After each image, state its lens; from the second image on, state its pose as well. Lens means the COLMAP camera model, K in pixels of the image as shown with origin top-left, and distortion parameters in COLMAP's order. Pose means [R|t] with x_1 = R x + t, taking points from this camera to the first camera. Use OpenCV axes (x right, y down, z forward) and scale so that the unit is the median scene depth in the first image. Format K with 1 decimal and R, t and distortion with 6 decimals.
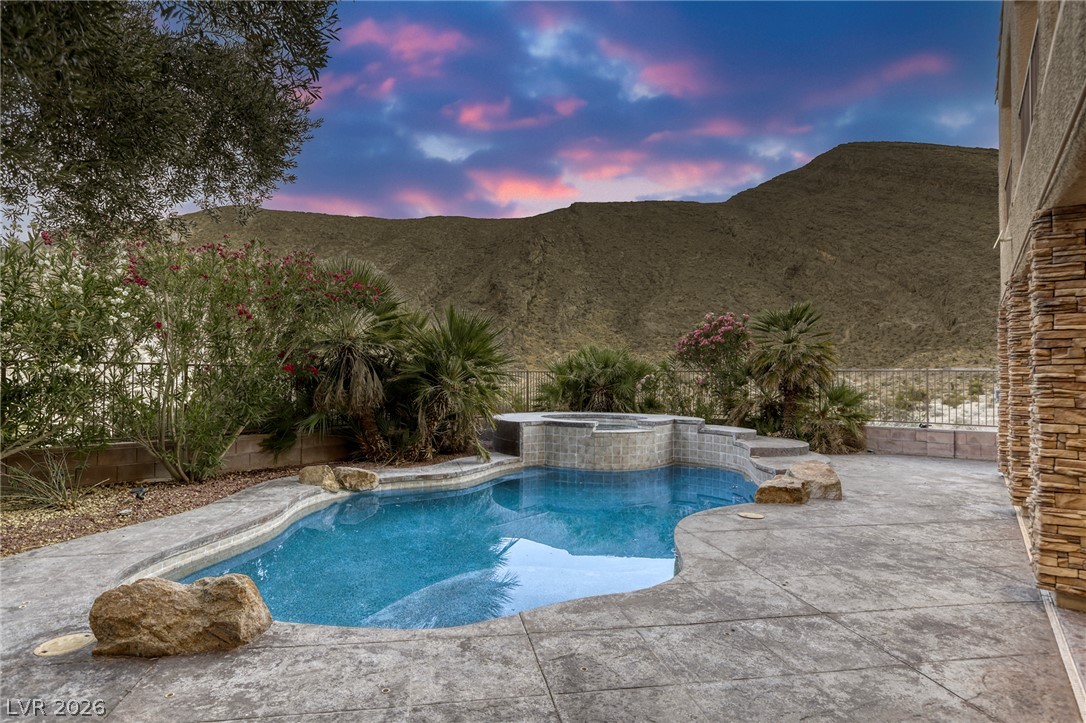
lens RADIAL K [[593.7, 0, 543.0], [0, 593.7, 364.2], [0, 0, 1]] dist [0.000618, 0.001021]
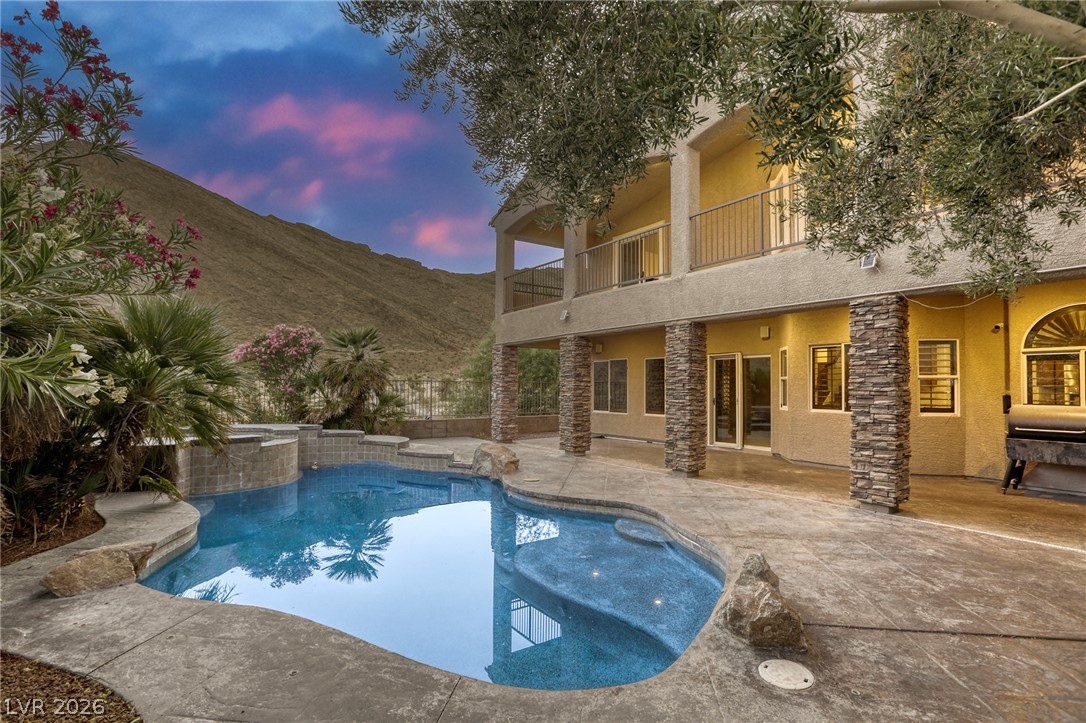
lens RADIAL K [[511.3, 0, 541.7], [0, 511.3, 359.9], [0, 0, 1]] dist [-0.024453, -0.000185]
pose [[0.278432, 0.049109, 0.959200, -0.556462], [-0.028355, 0.998677, -0.042899, 0.003546], [-0.960037, -0.015253, 0.279456, 0.375466]]
